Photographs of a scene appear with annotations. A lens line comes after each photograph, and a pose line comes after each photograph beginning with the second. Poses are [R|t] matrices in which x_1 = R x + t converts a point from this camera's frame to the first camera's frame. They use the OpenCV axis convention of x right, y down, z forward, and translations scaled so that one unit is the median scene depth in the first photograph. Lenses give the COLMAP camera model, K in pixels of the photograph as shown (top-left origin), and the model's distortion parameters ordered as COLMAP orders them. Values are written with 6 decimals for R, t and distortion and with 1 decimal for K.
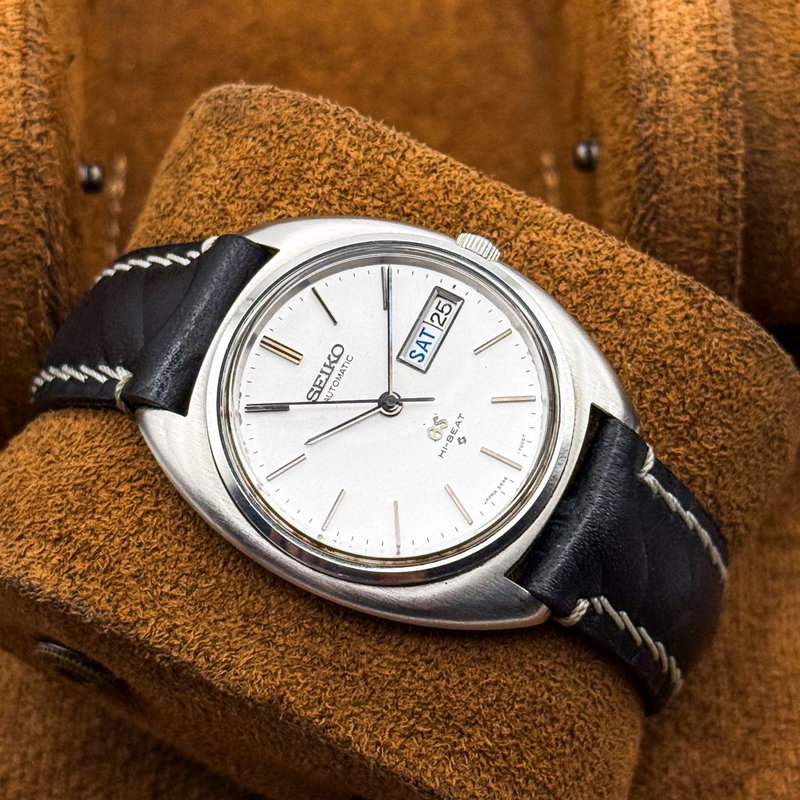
lens RADIAL K [[2469.5, 0, 401.0], [0, 2469.5, 402.2], [0, 0, 1]] dist [-0.163481, 0.000000]
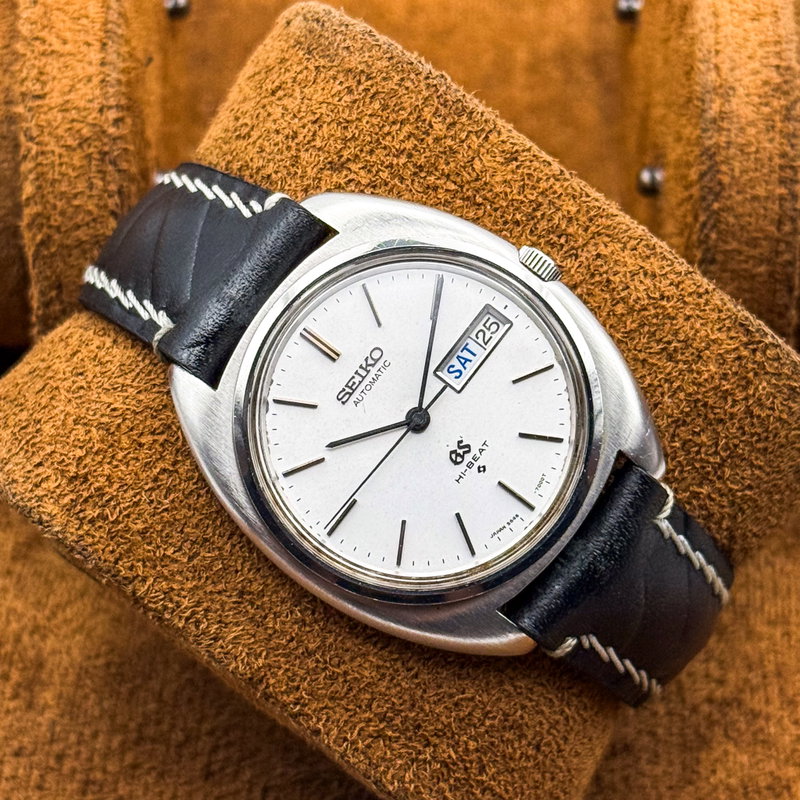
lens RADIAL K [[2469.5, 0, 397.2], [0, 2469.5, 400.9], [0, 0, 1]] dist [-0.163481, 0.000000]
pose [[0.981735, 0.187179, -0.034065, 0.019679], [-0.173200, 0.953387, 0.247092, -0.246772], [0.078727, -0.236679, 0.968393, 0.036957]]
